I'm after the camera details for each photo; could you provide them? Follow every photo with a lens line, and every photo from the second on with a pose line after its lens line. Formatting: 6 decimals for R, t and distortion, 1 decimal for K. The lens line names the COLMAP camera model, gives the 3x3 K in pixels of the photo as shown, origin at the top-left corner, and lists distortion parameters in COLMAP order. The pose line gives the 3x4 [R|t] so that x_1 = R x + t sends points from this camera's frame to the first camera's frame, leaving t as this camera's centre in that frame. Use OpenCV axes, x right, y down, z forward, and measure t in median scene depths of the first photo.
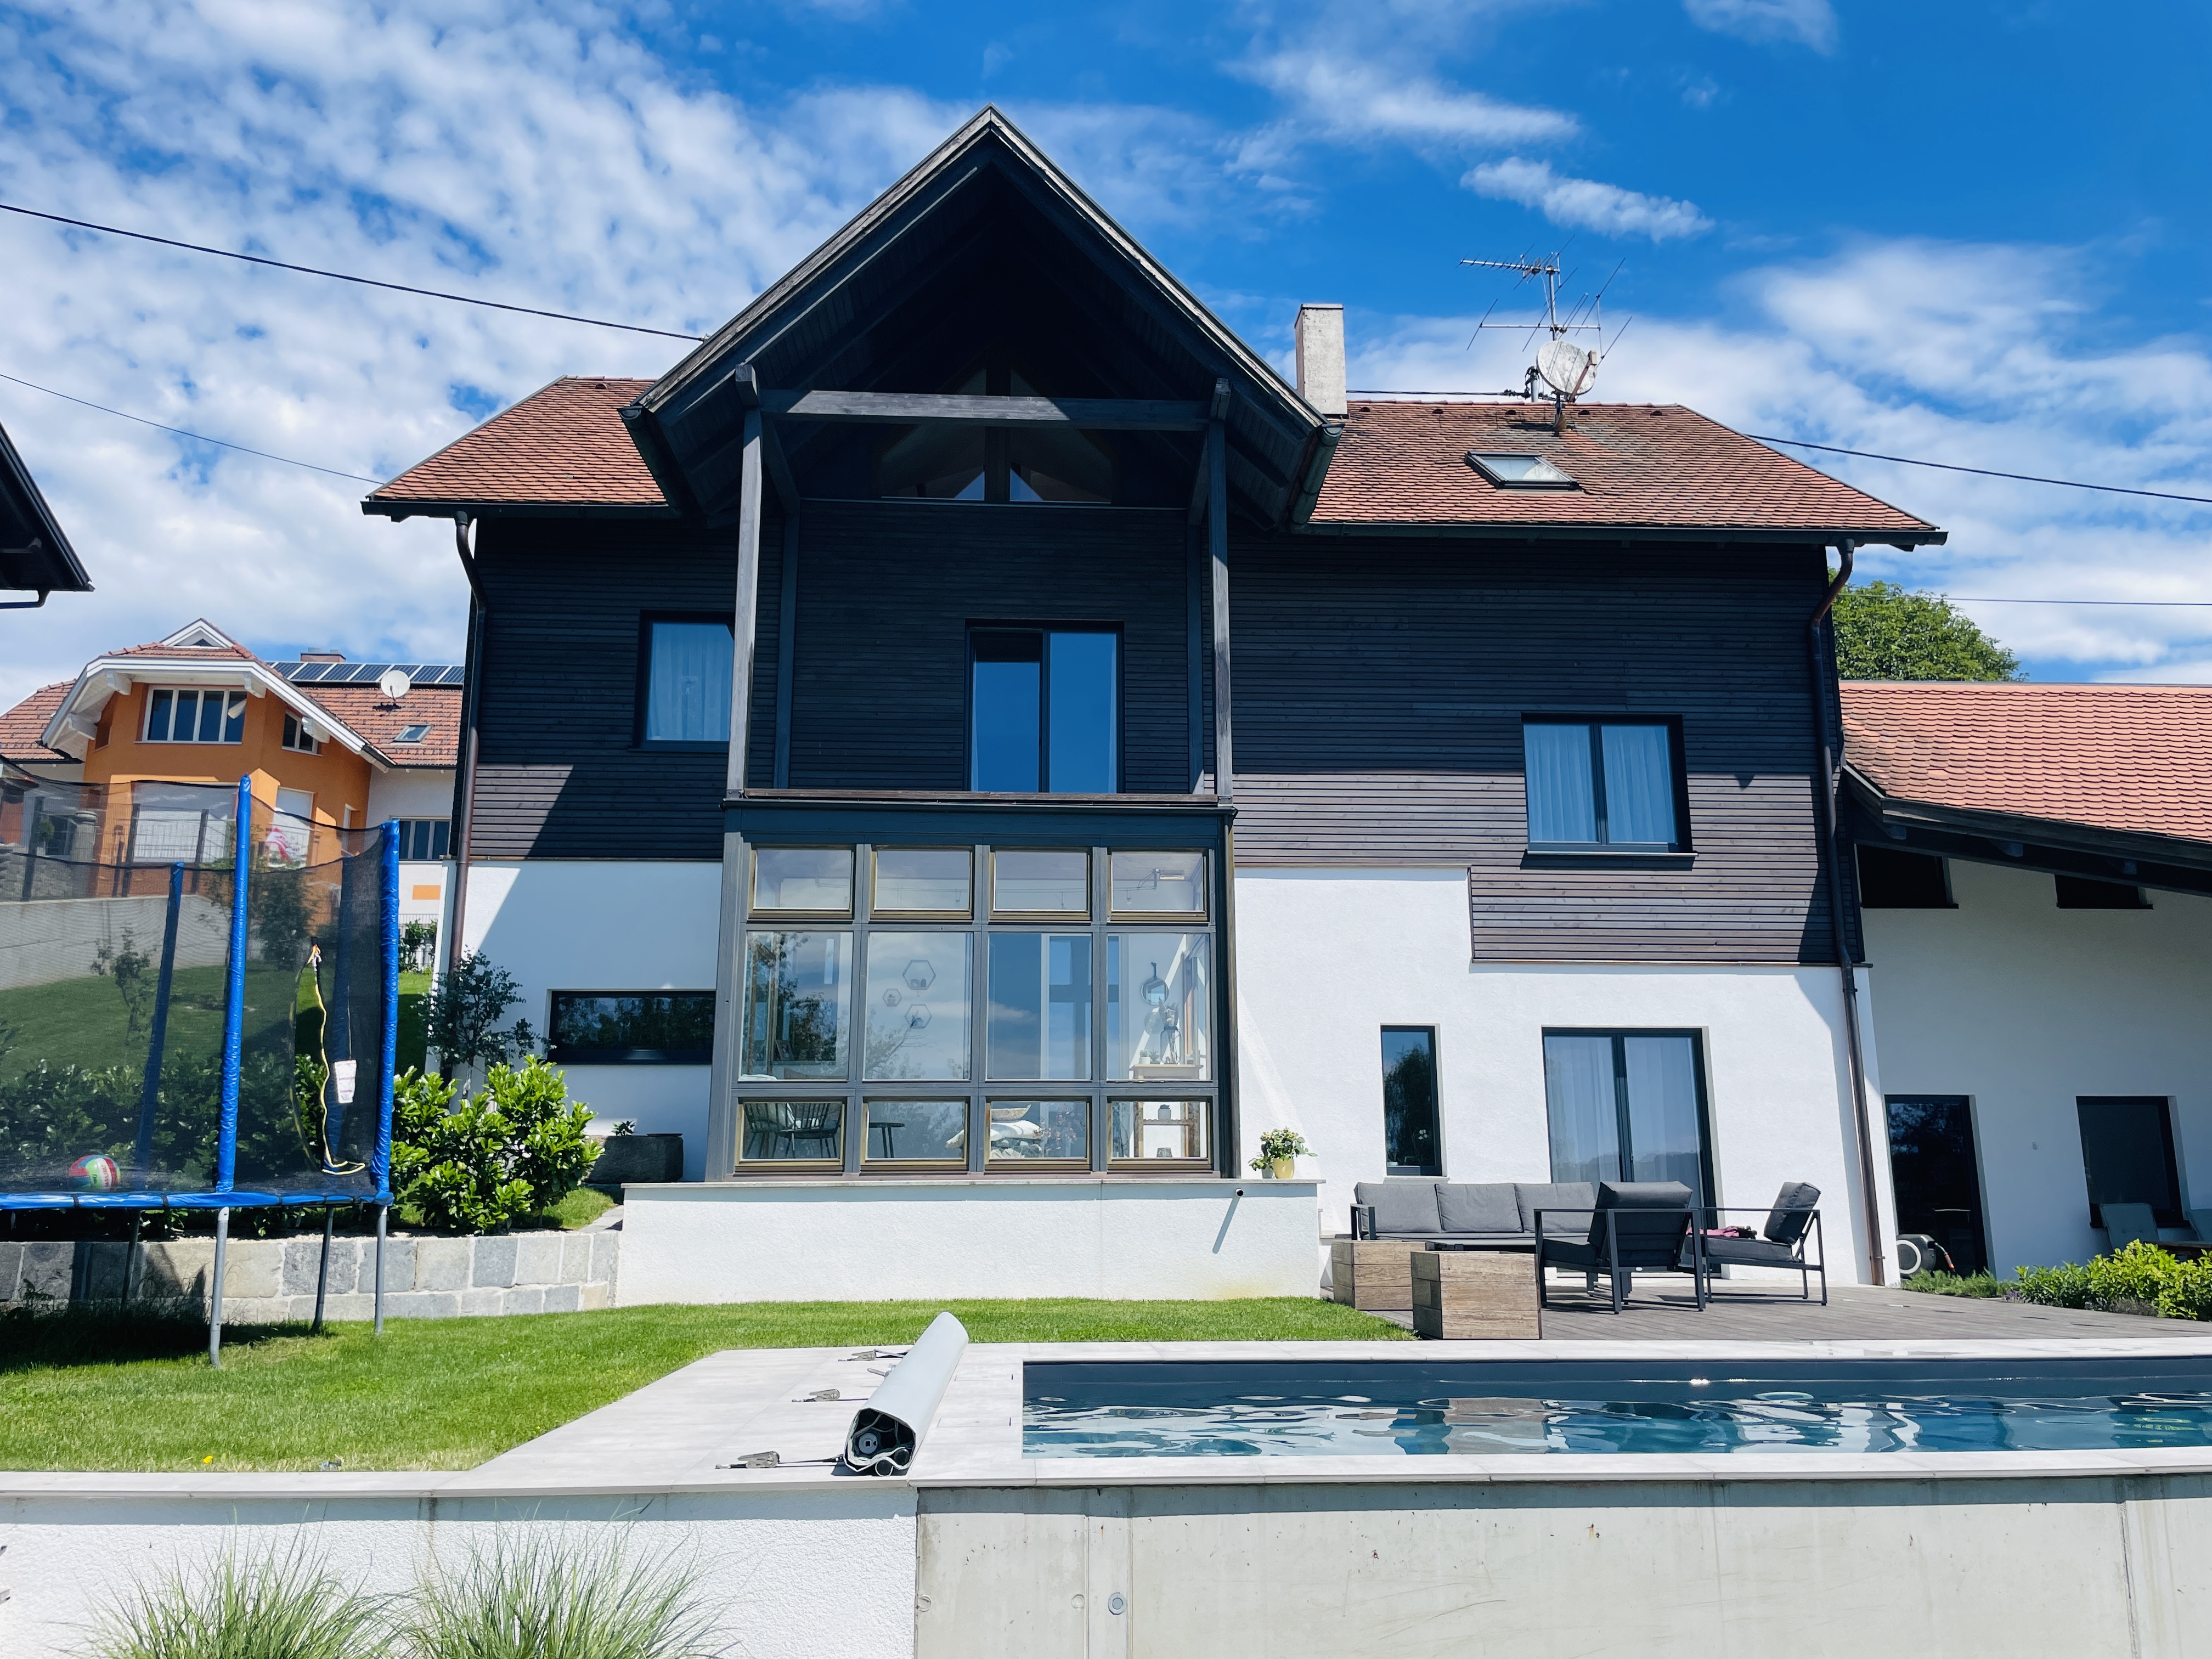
lens RADIAL K [[1666.4, 0, 1110.9], [0, 1666.4, 846.4], [0, 0, 1]] dist [0.049984, -0.035814]
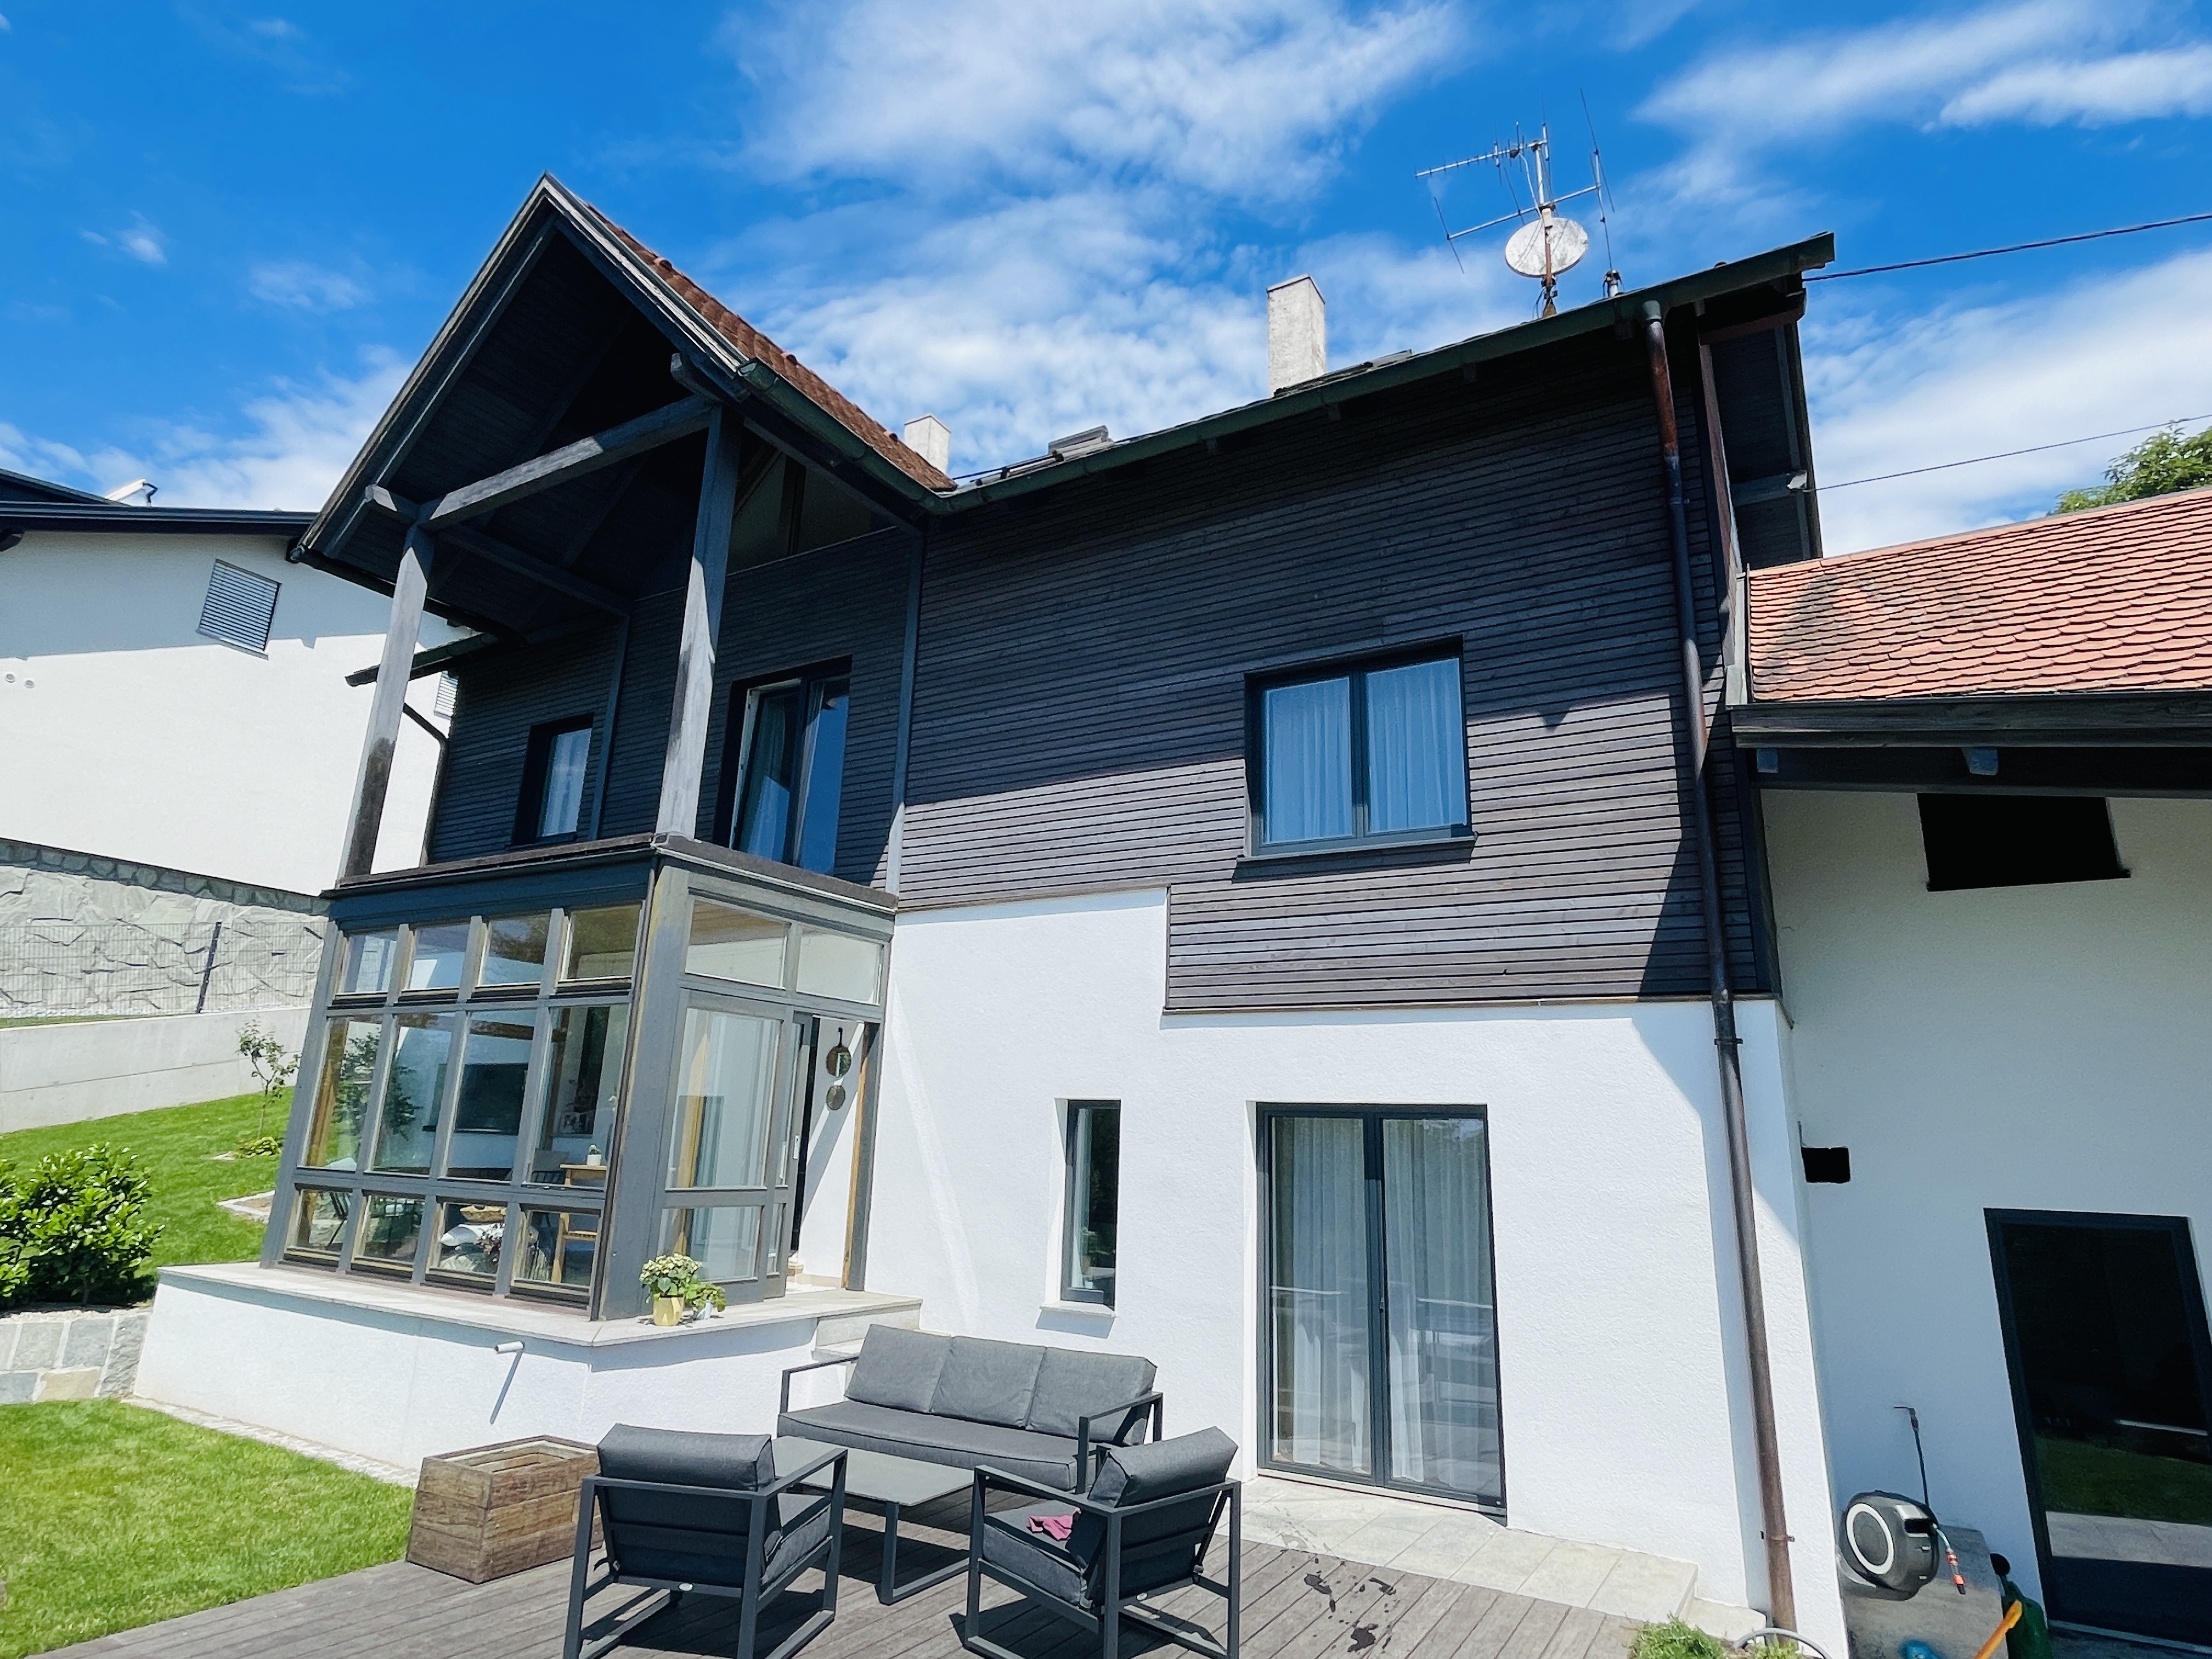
lens RADIAL K [[1231.4, 0, 1109.0], [0, 1231.4, 824.2], [0, 0, 1]] dist [-0.004855, -0.000563]
pose [[0.830978, -0.115577, -0.544167, 0.493407], [0.078771, 0.992770, -0.090570, 0.032314], [0.550701, 0.032397, 0.834074, 0.516235]]
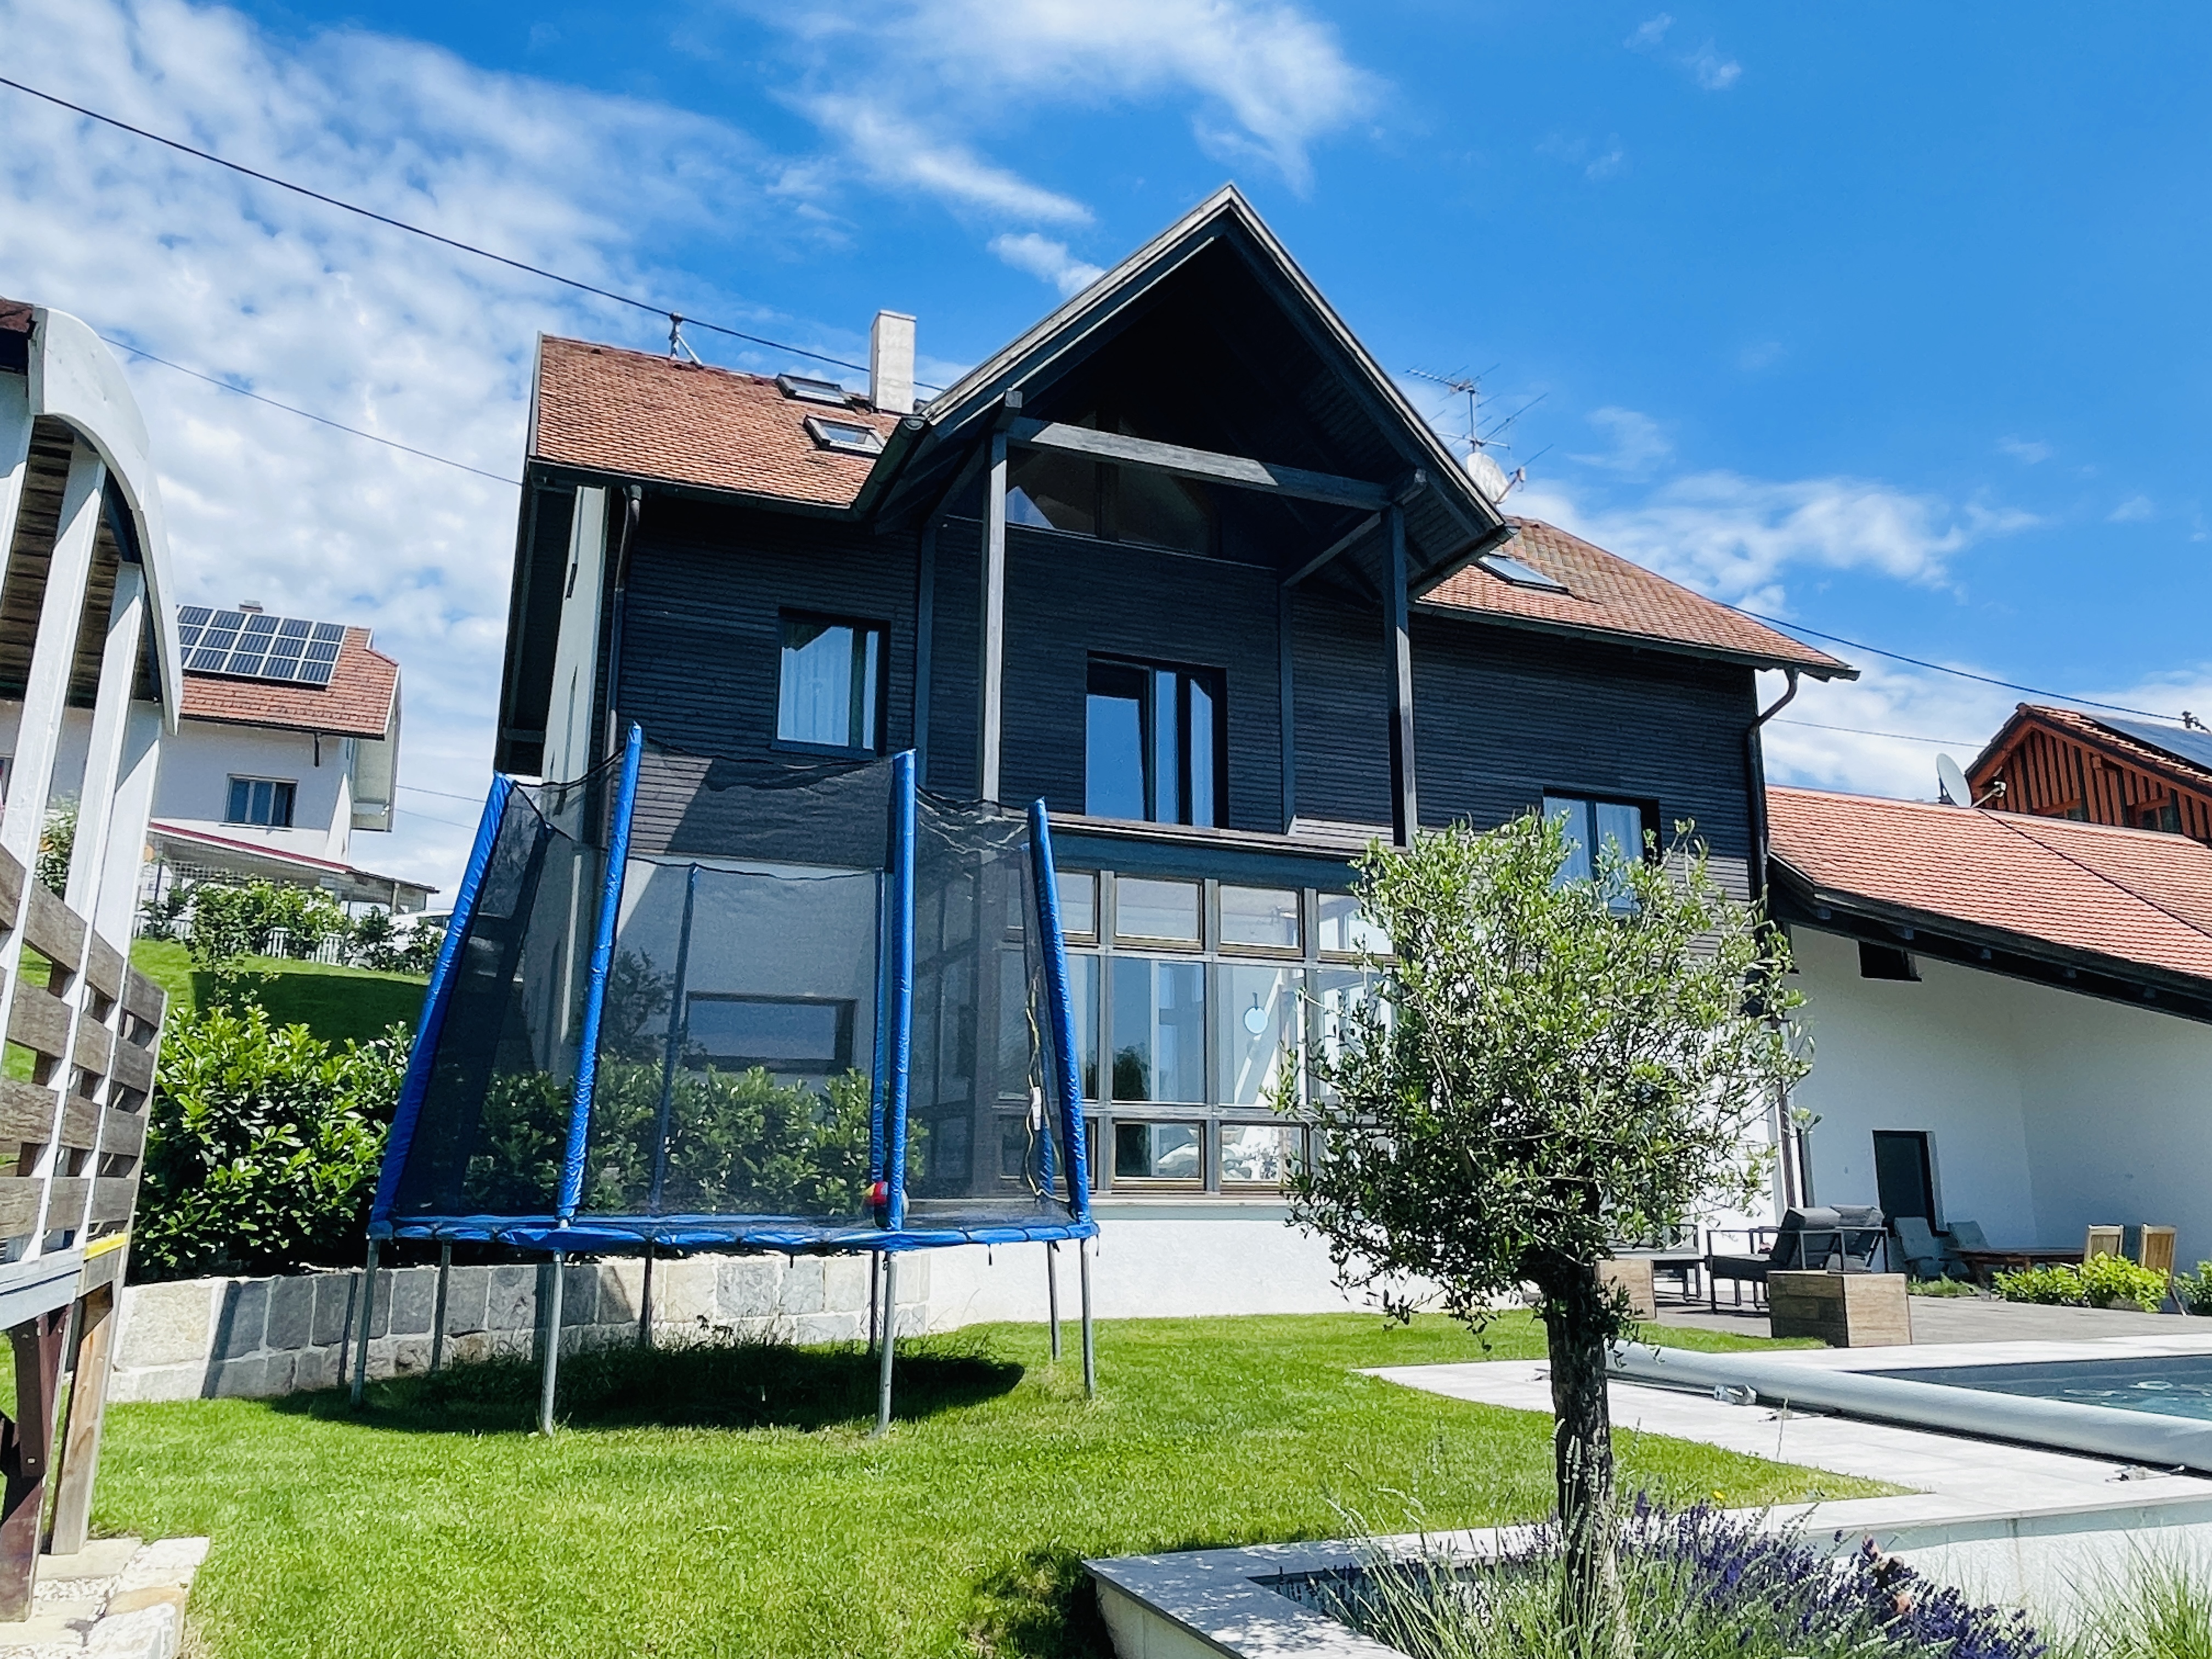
lens RADIAL K [[1611.4, 0, 1110.7], [0, 1611.4, 813.3], [0, 0, 1]] dist [0.004264, -0.015459]
pose [[0.948841, 0.080066, 0.305434, -0.373369], [-0.071753, 0.996684, -0.038366, 0.001674], [-0.307493, 0.014487, 0.951440, 0.046608]]
